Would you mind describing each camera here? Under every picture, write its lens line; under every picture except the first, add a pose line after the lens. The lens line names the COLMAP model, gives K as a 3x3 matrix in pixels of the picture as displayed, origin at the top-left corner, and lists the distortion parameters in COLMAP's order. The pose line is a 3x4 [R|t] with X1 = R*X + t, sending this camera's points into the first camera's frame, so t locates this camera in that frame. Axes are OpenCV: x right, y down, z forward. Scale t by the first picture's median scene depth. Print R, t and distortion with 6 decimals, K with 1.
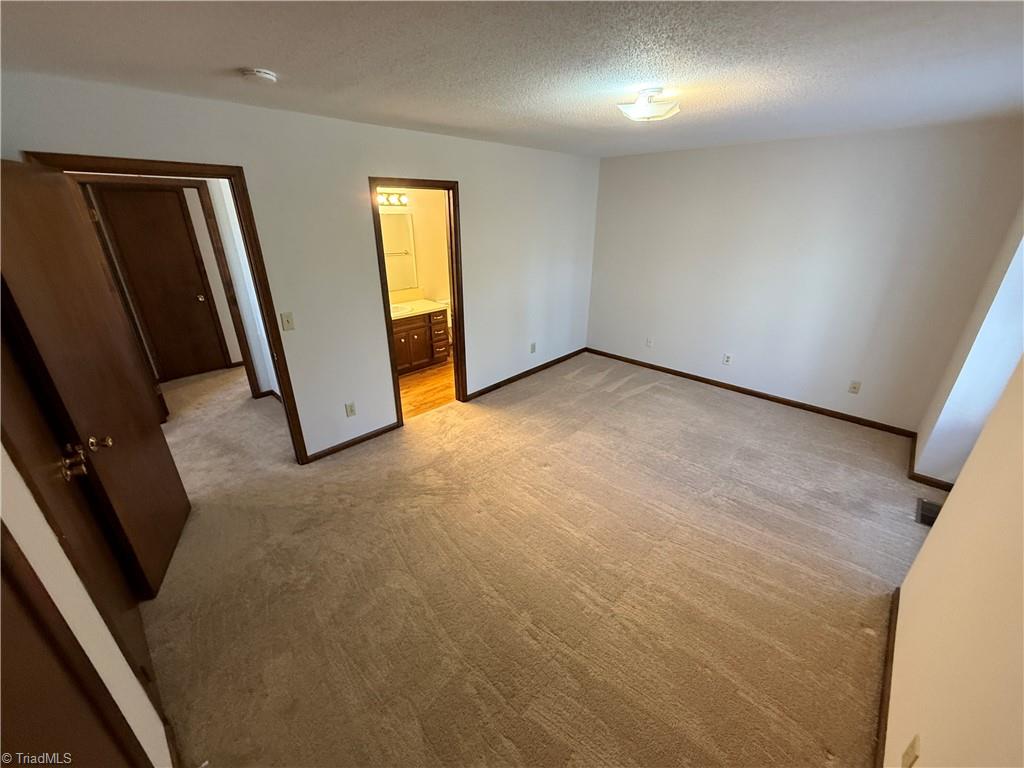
lens RADIAL K [[409.5, 0, 513.6], [0, 409.5, 384.2], [0, 0, 1]] dist [0.010592, -0.000175]
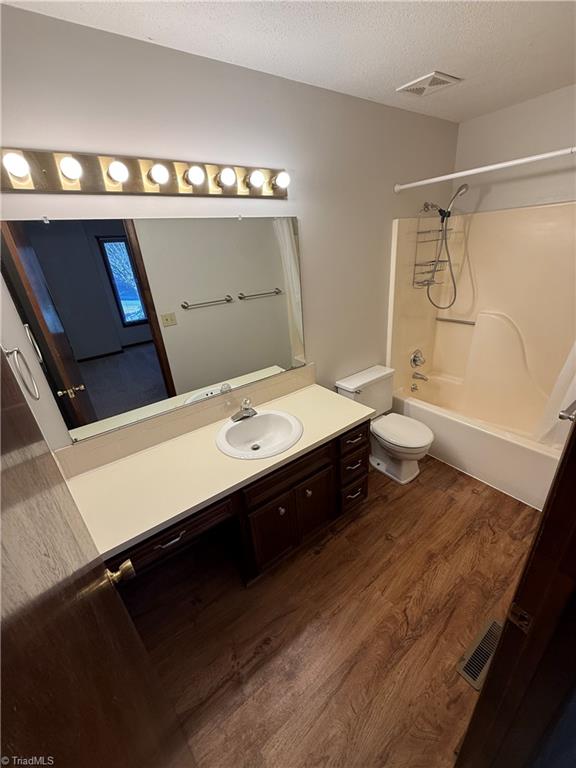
lens RADIAL K [[307.1, 0, 289.0], [0, 307.1, 385.7], [0, 0, 1]] dist [0.010592, -0.000175]
pose [[0.983076, 0.000920, -0.183196, -0.193505], [0.004325, 0.999592, 0.028233, -0.232829], [0.183148, -0.028547, 0.982671, 0.652027]]
